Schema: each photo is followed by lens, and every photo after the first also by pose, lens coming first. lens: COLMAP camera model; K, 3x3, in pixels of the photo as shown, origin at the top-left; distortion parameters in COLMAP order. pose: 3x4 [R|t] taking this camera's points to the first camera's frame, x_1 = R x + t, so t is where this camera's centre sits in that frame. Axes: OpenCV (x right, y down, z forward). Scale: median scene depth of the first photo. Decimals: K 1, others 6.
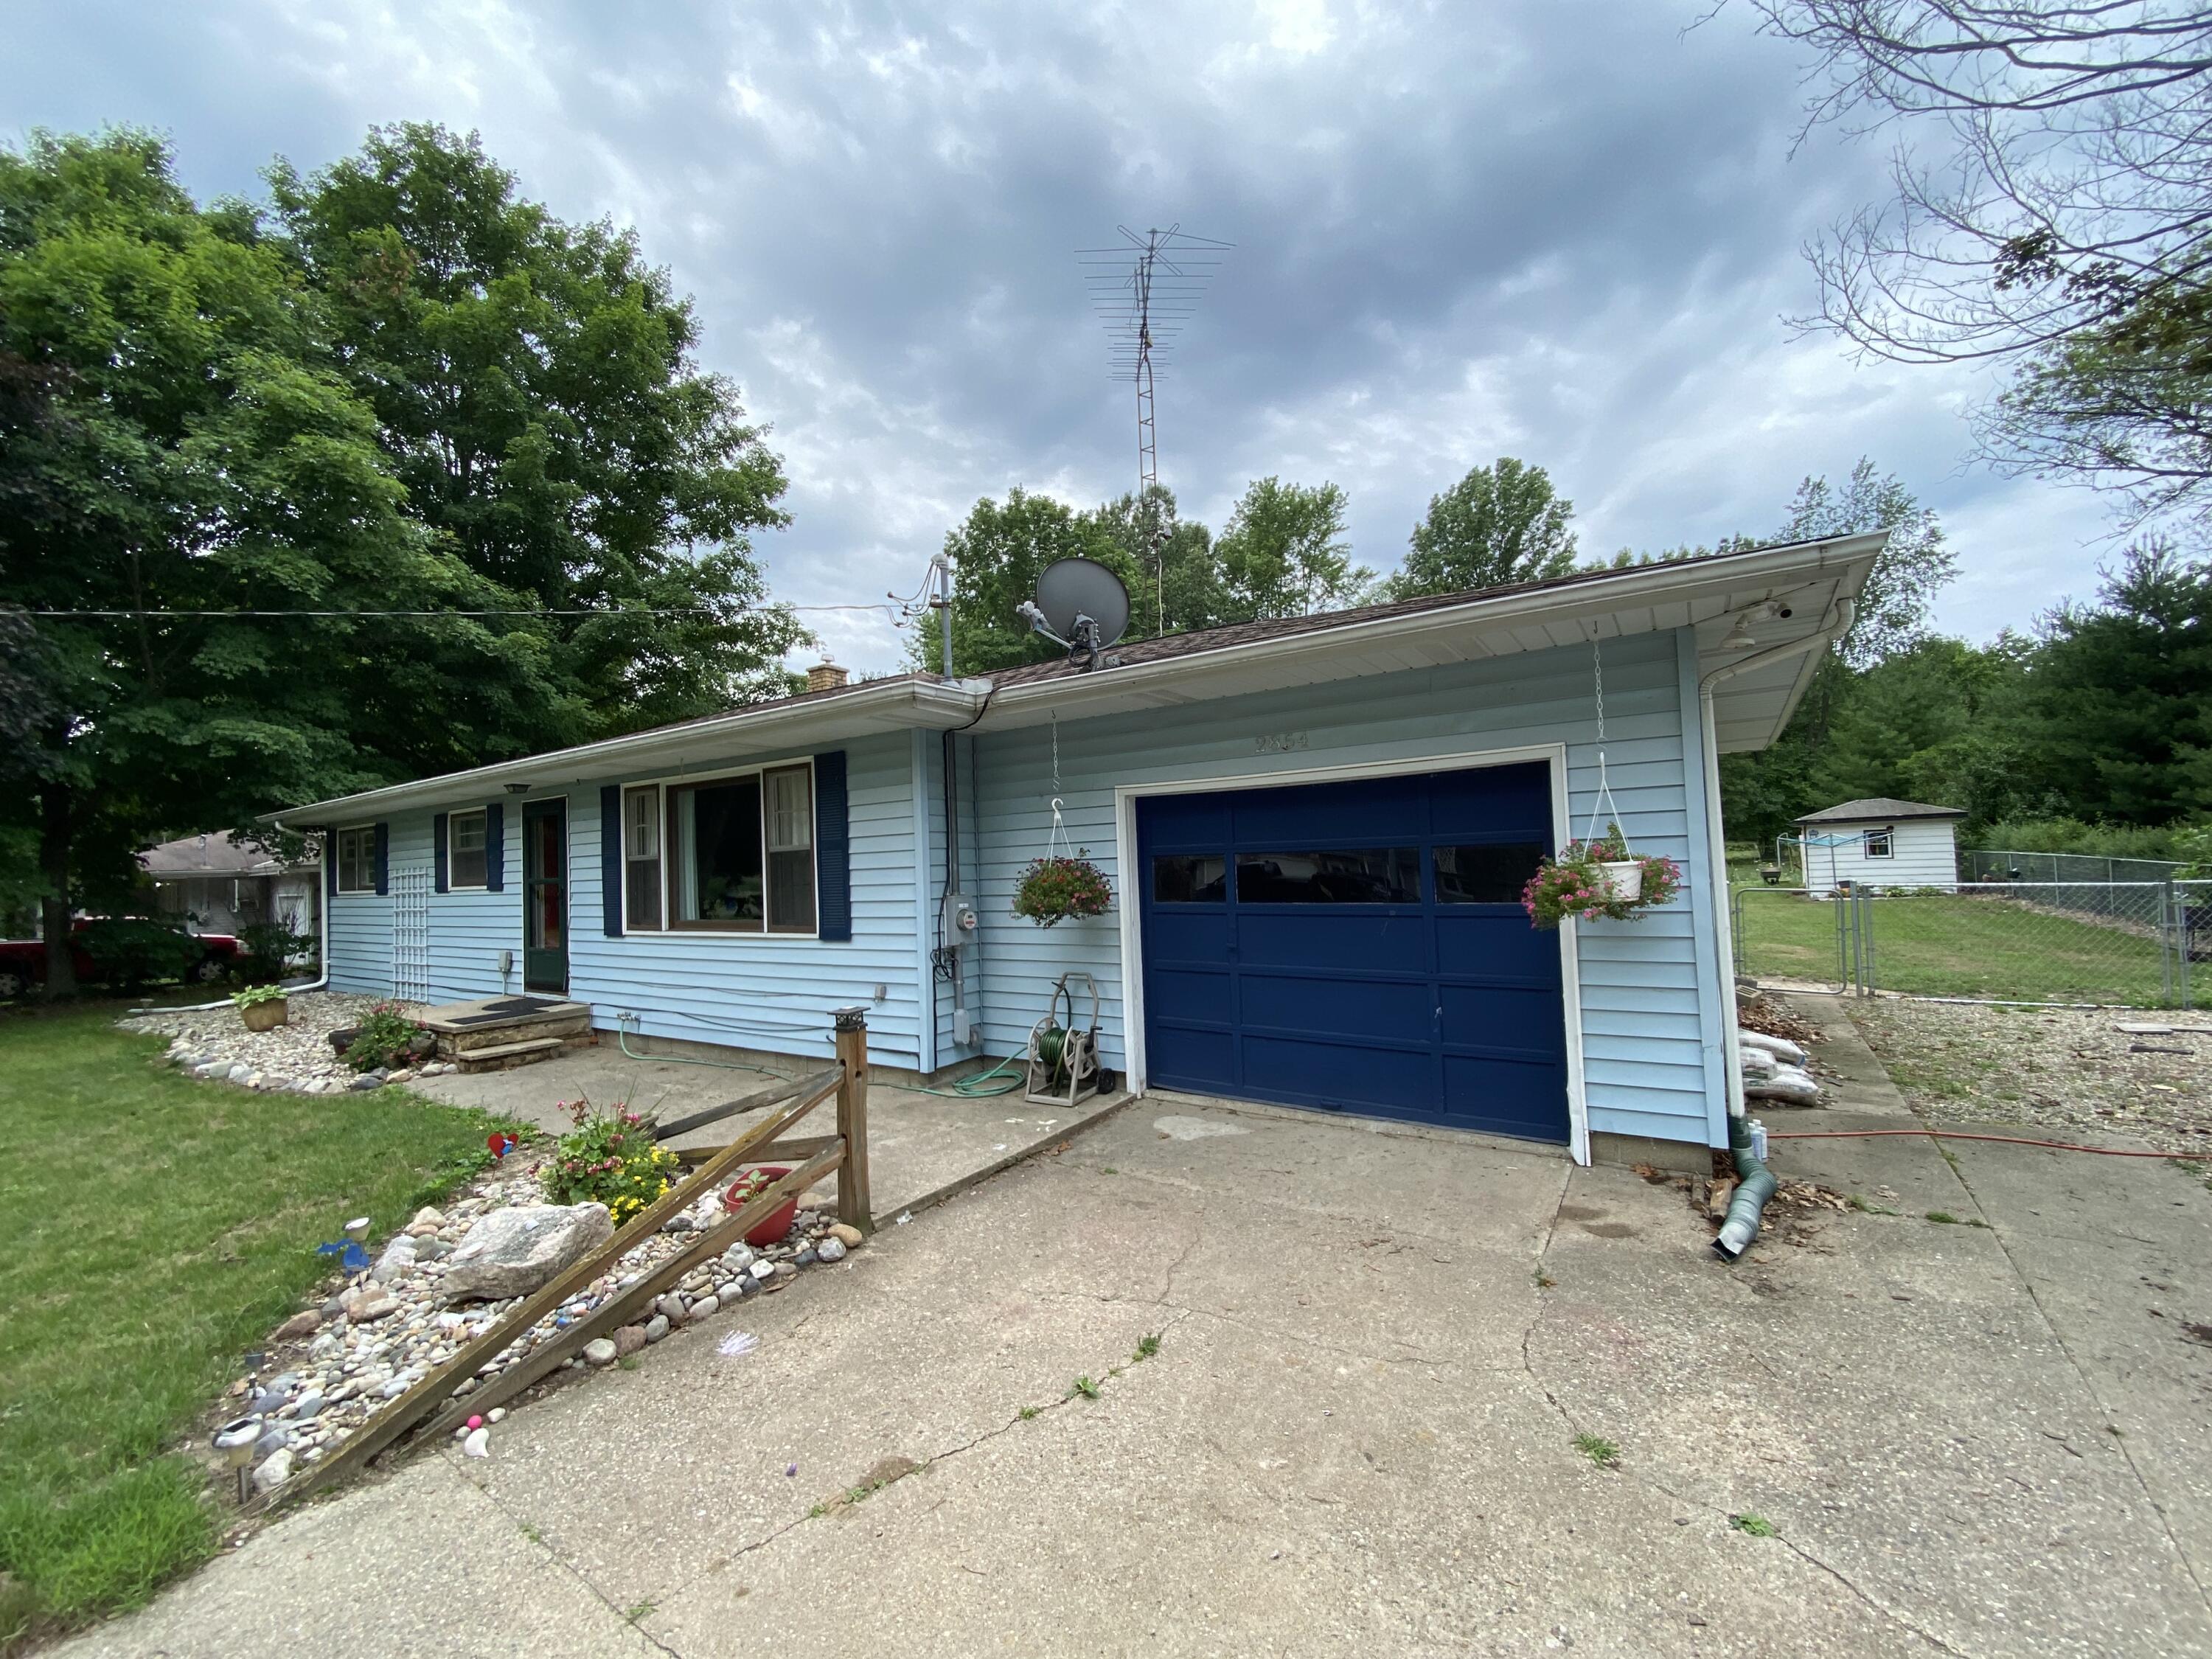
lens RADIAL K [[898.1, 0, 1106.0], [0, 898.1, 829.5], [0, 0, 1]] dist [0.016979, -0.018451]
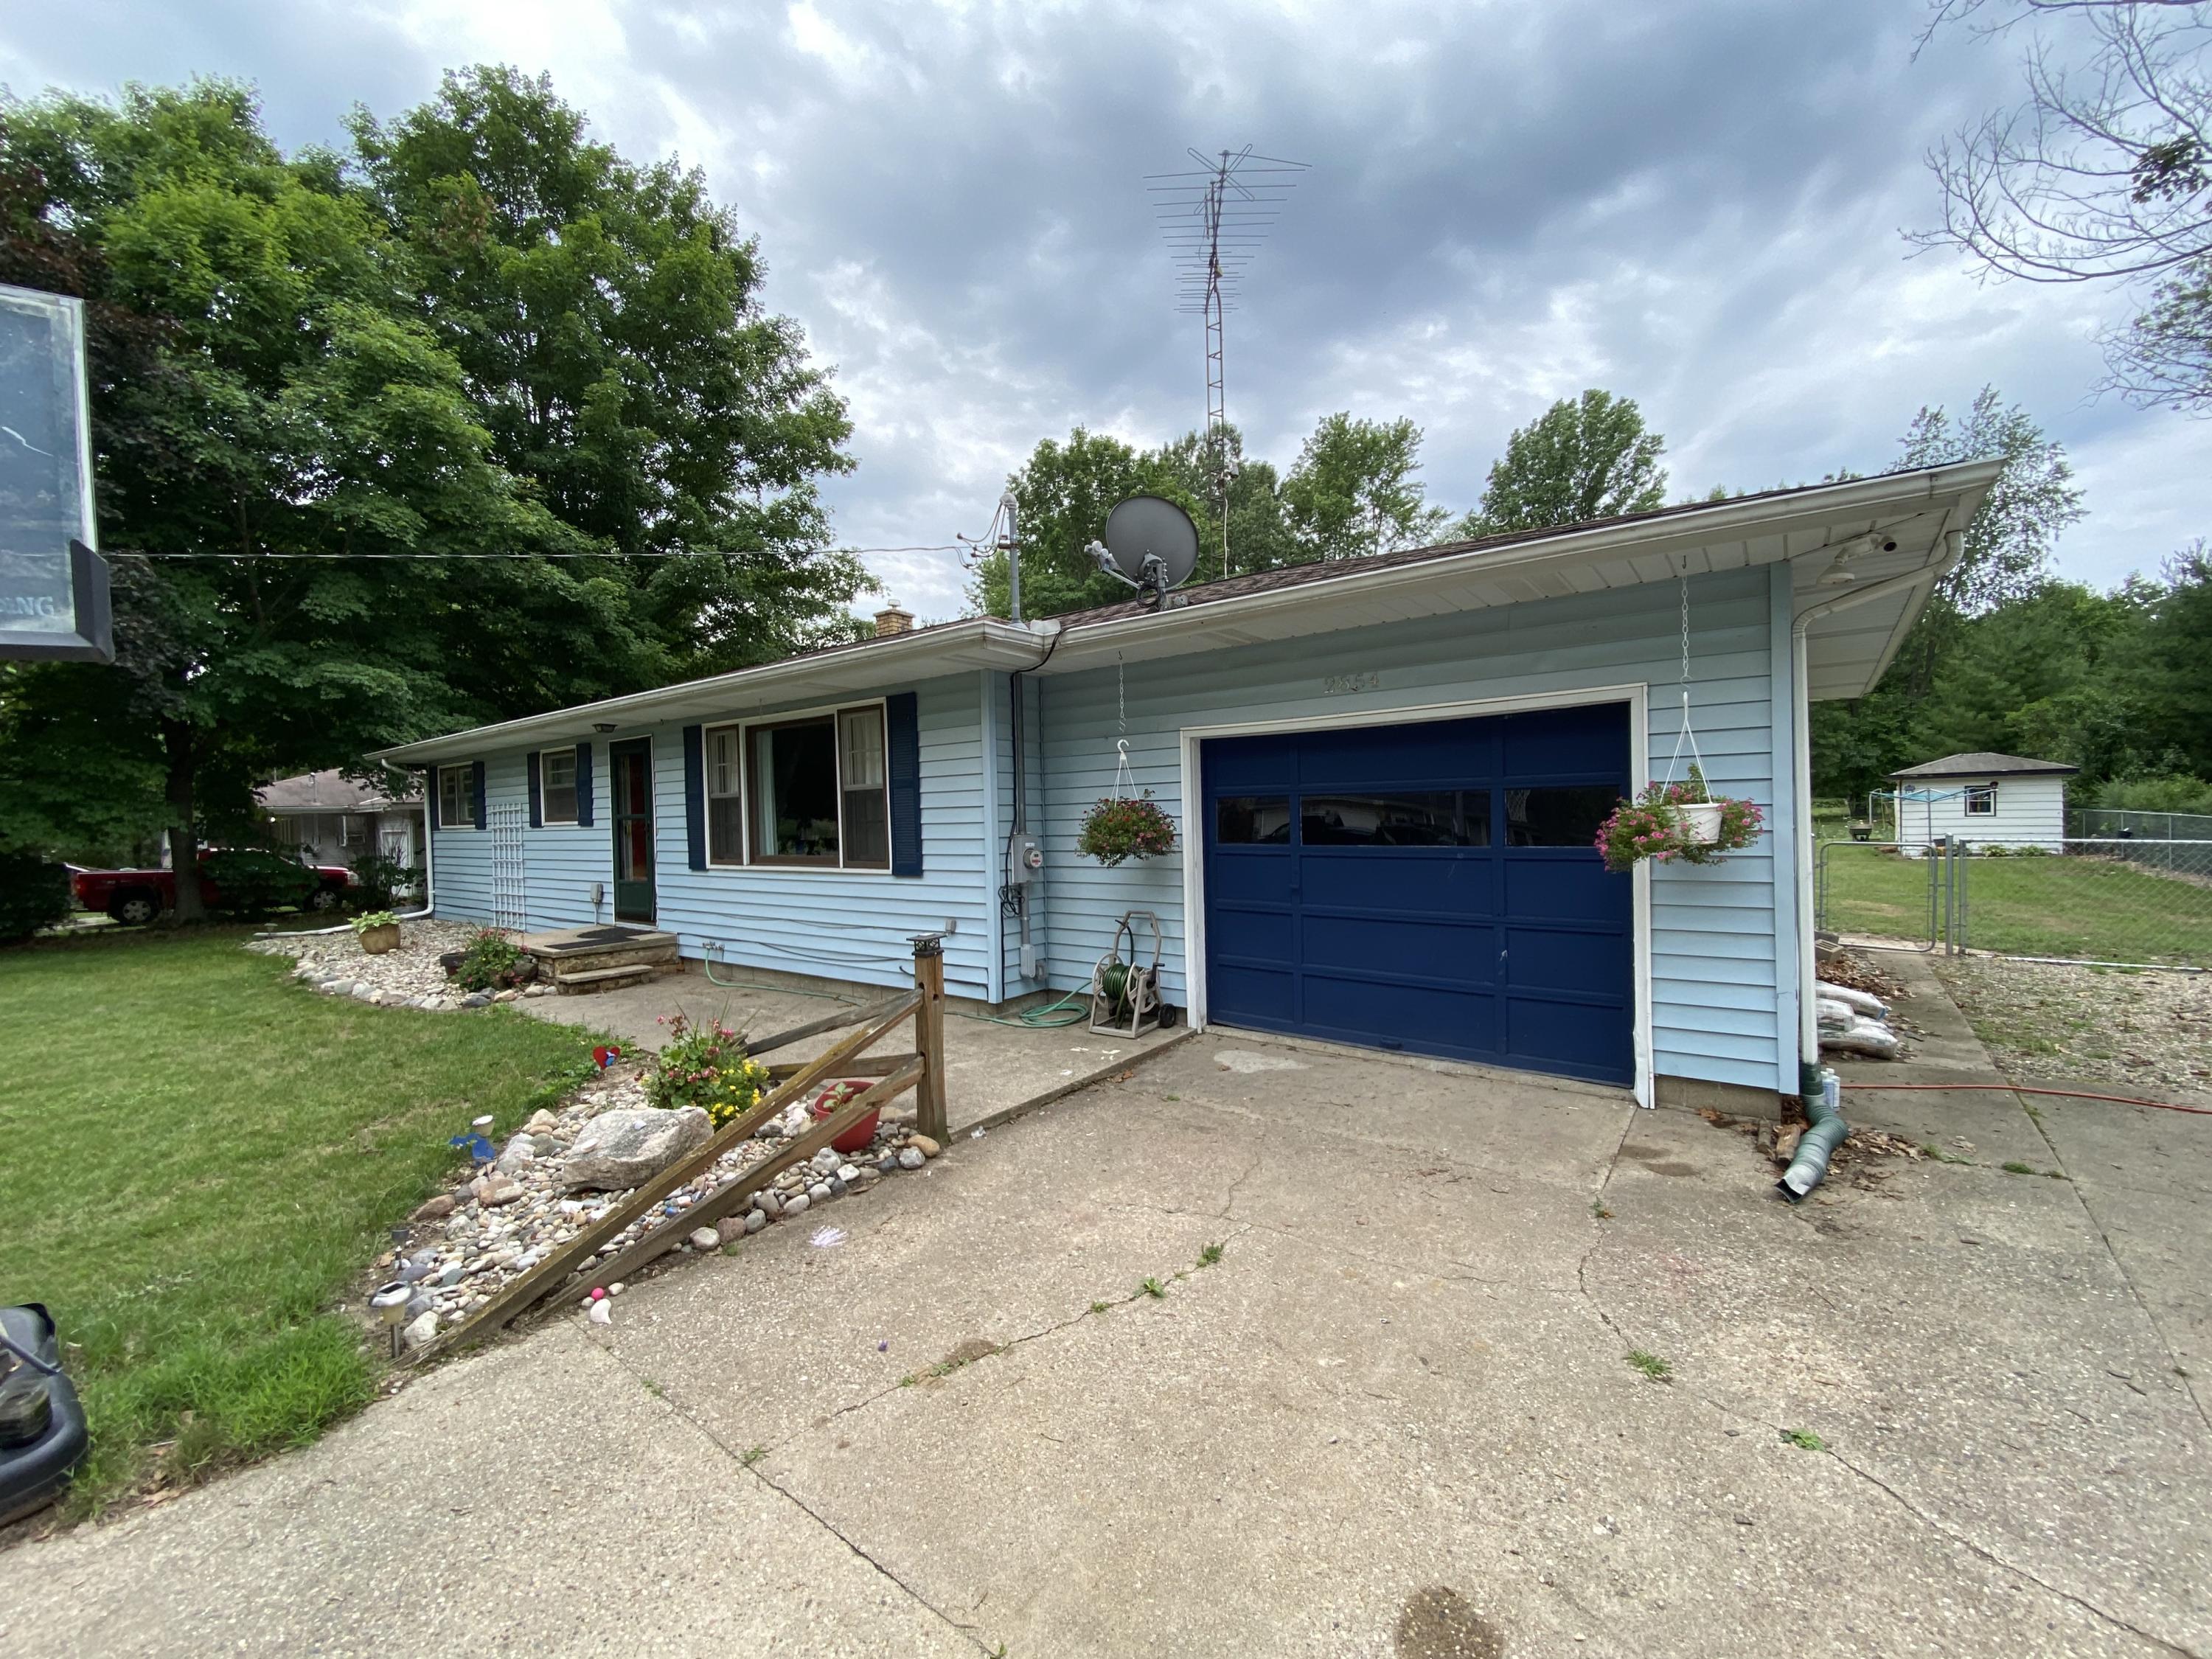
lens RADIAL K [[898.1, 0, 1106.0], [0, 898.1, 829.5], [0, 0, 1]] dist [0.016979, -0.018451]
pose [[0.997920, 0.013874, -0.062953, -0.006009], [-0.010340, 0.998370, 0.056120, 0.007219], [0.063629, -0.055352, 0.996437, -0.010328]]
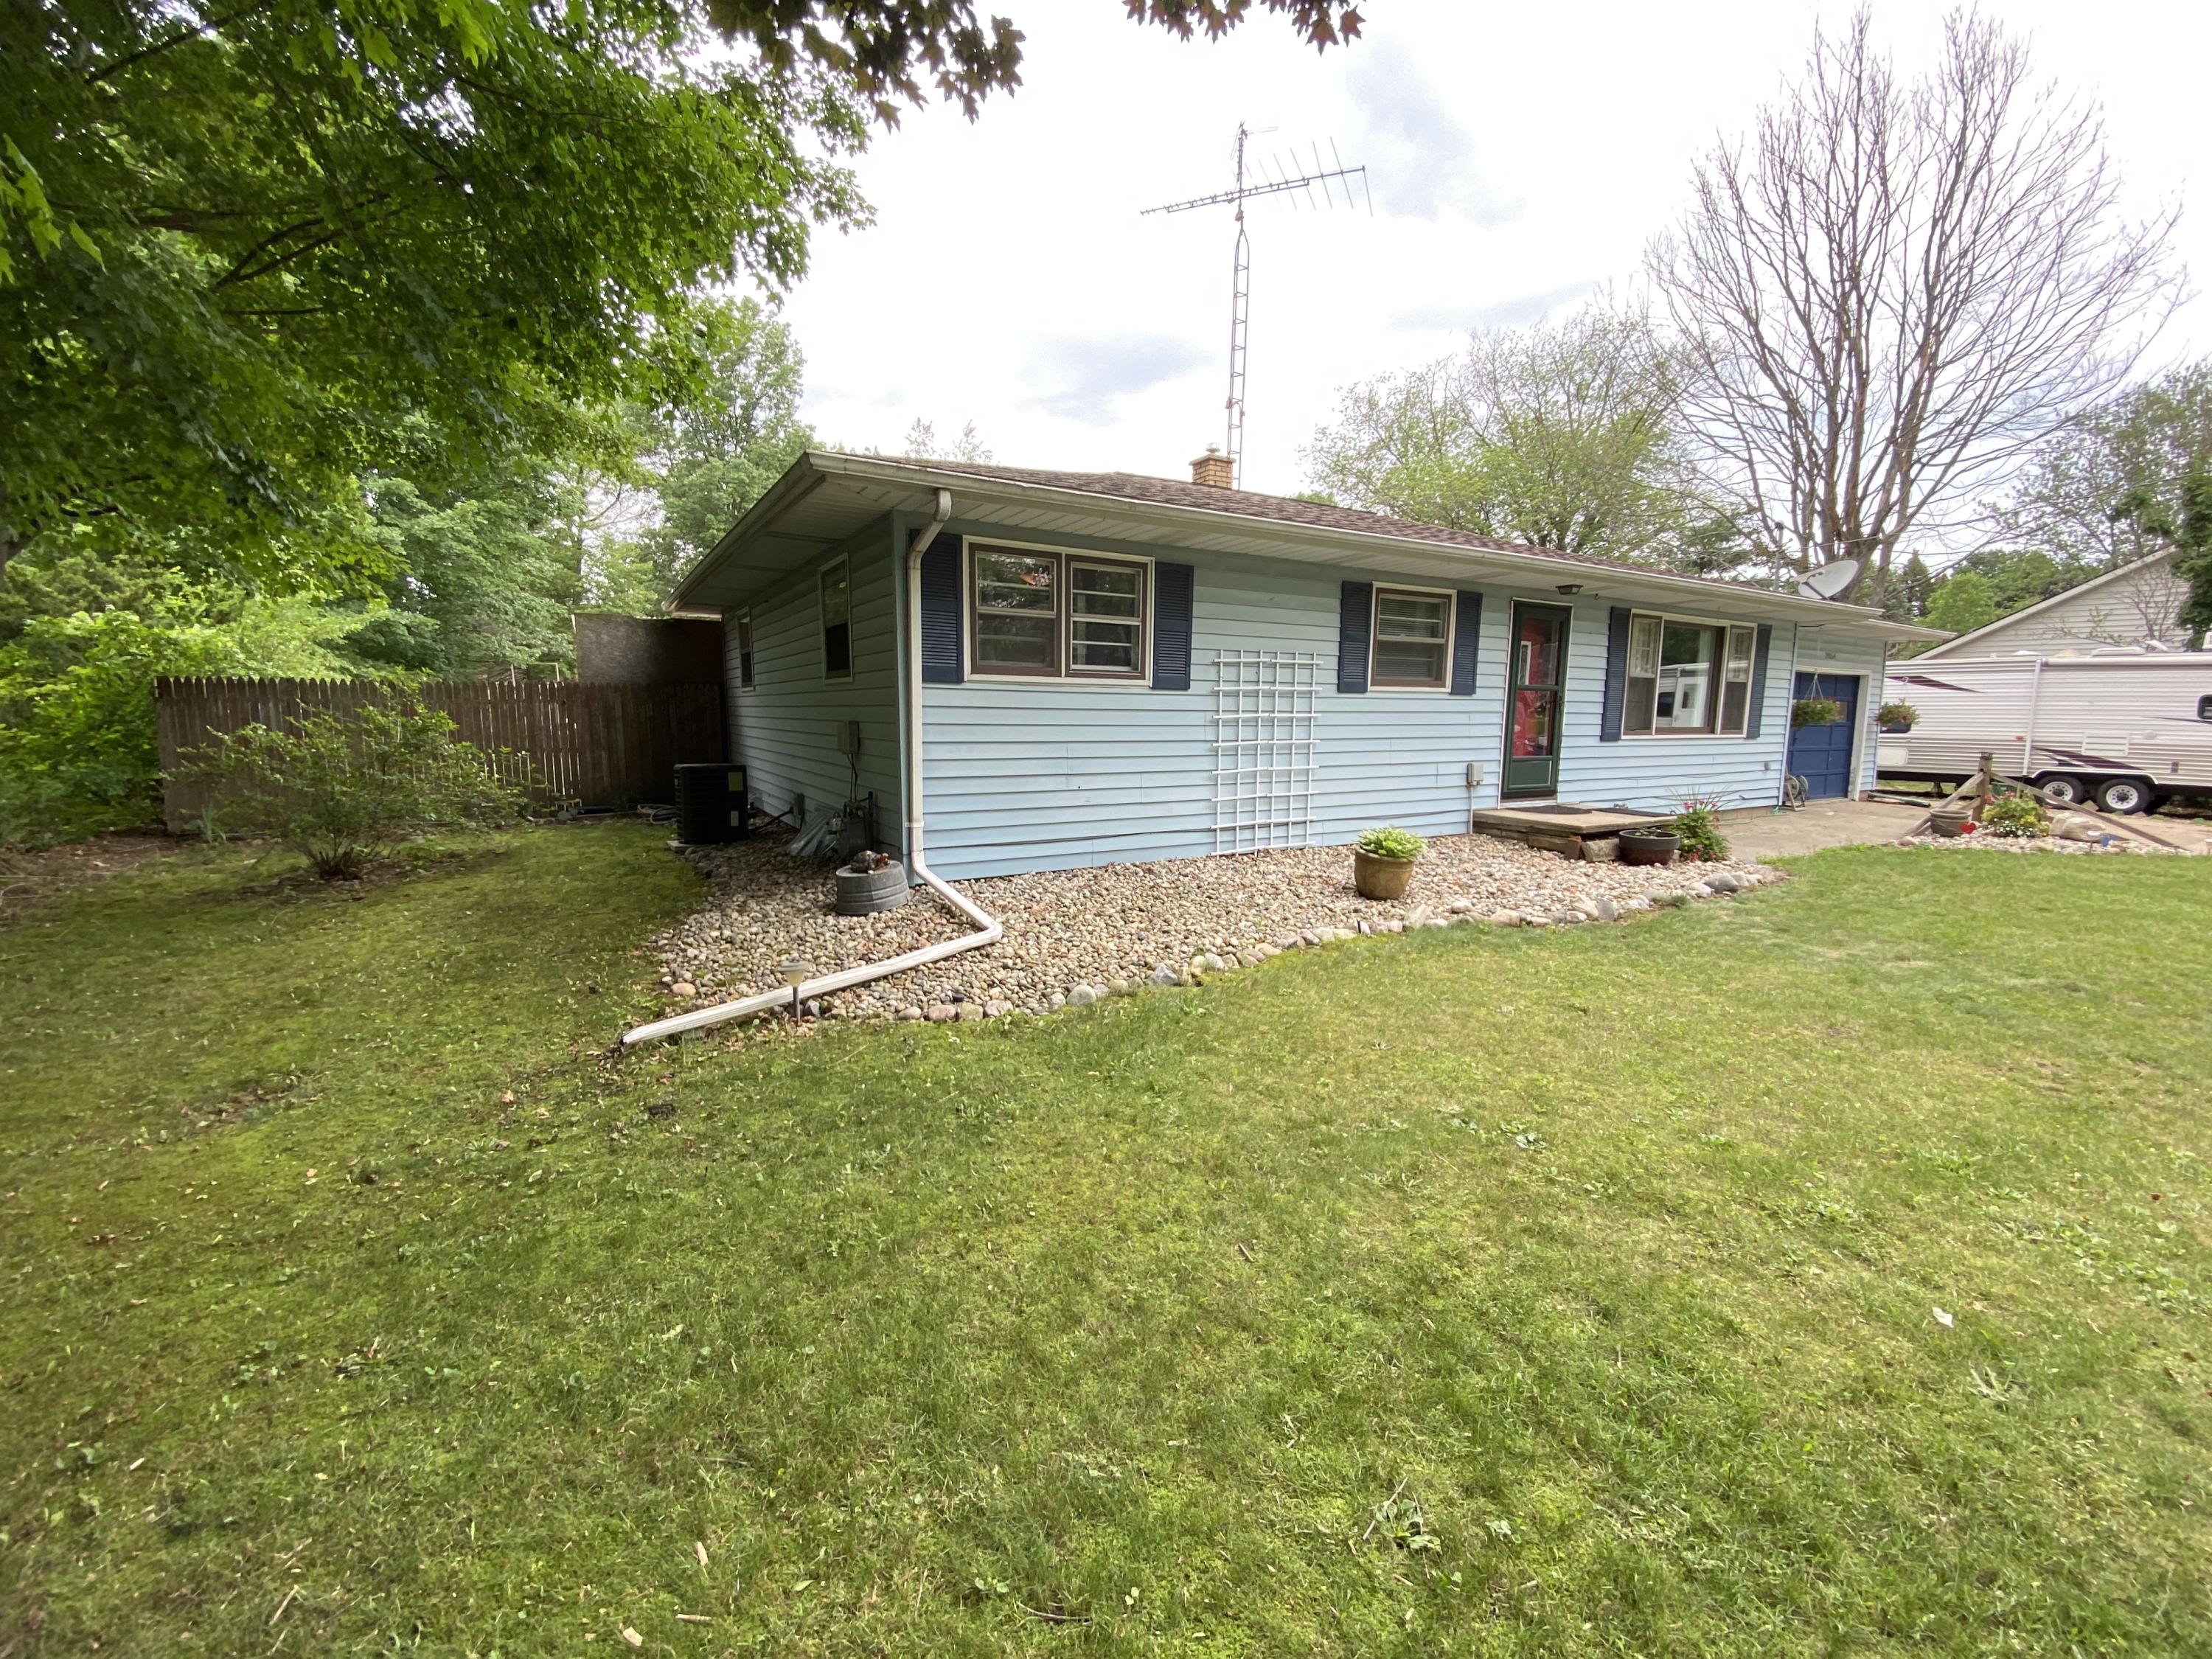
lens RADIAL K [[898.1, 0, 1106.0], [0, 898.1, 829.5], [0, 0, 1]] dist [0.016979, -0.018451]
pose [[0.426995, -0.080302, 0.900681, -1.736805], [-0.062256, 0.991075, 0.117876, 0.124535], [-0.902108, -0.106406, 0.418185, 1.003813]]
